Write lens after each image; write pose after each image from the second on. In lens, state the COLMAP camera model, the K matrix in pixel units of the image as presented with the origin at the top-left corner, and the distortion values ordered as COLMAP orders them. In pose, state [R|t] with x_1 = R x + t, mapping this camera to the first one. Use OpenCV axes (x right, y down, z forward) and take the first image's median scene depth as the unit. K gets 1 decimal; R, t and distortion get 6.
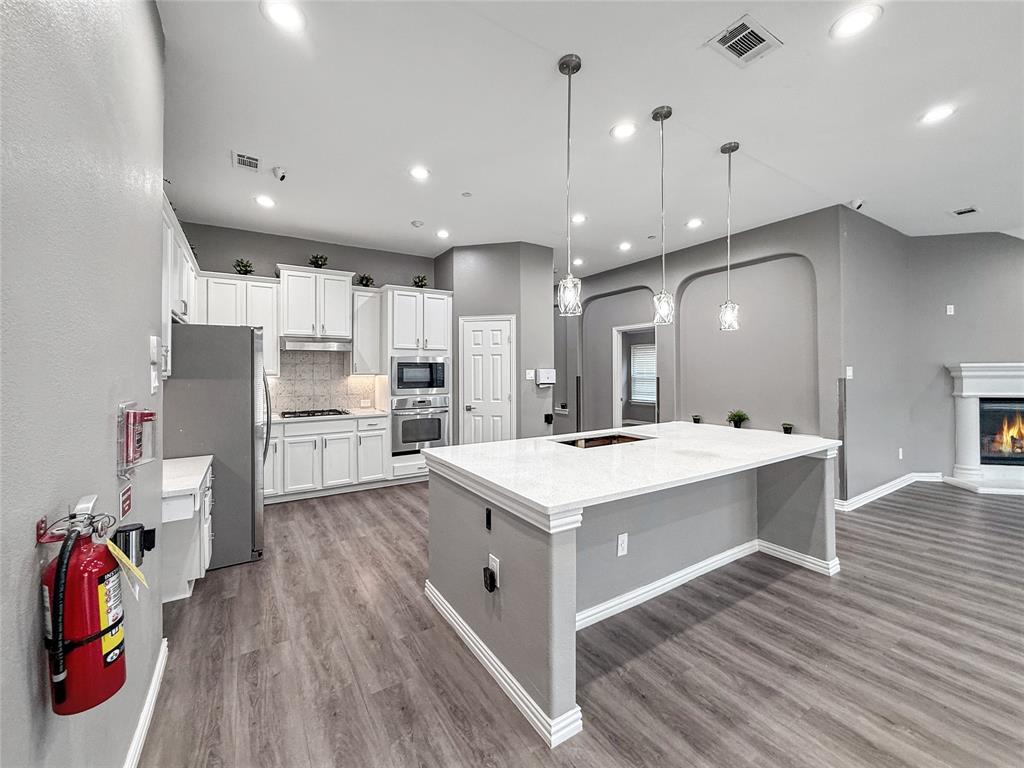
lens RADIAL K [[415.5, 0, 511.0], [0, 415.5, 381.3], [0, 0, 1]] dist [0.003958, 0.000536]
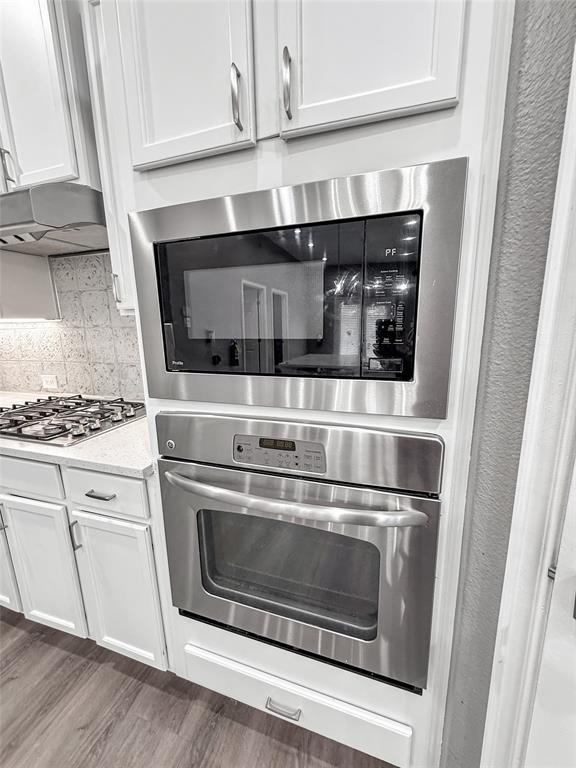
lens RADIAL K [[311.6, 0, 288.1], [0, 311.6, 379.9], [0, 0, 1]] dist [0.003958, 0.000536]
pose [[0.639253, 0.137381, -0.756626, -0.105760], [0.007485, 0.982755, 0.184763, -0.008125], [0.768960, -0.123774, 0.627200, 0.914842]]
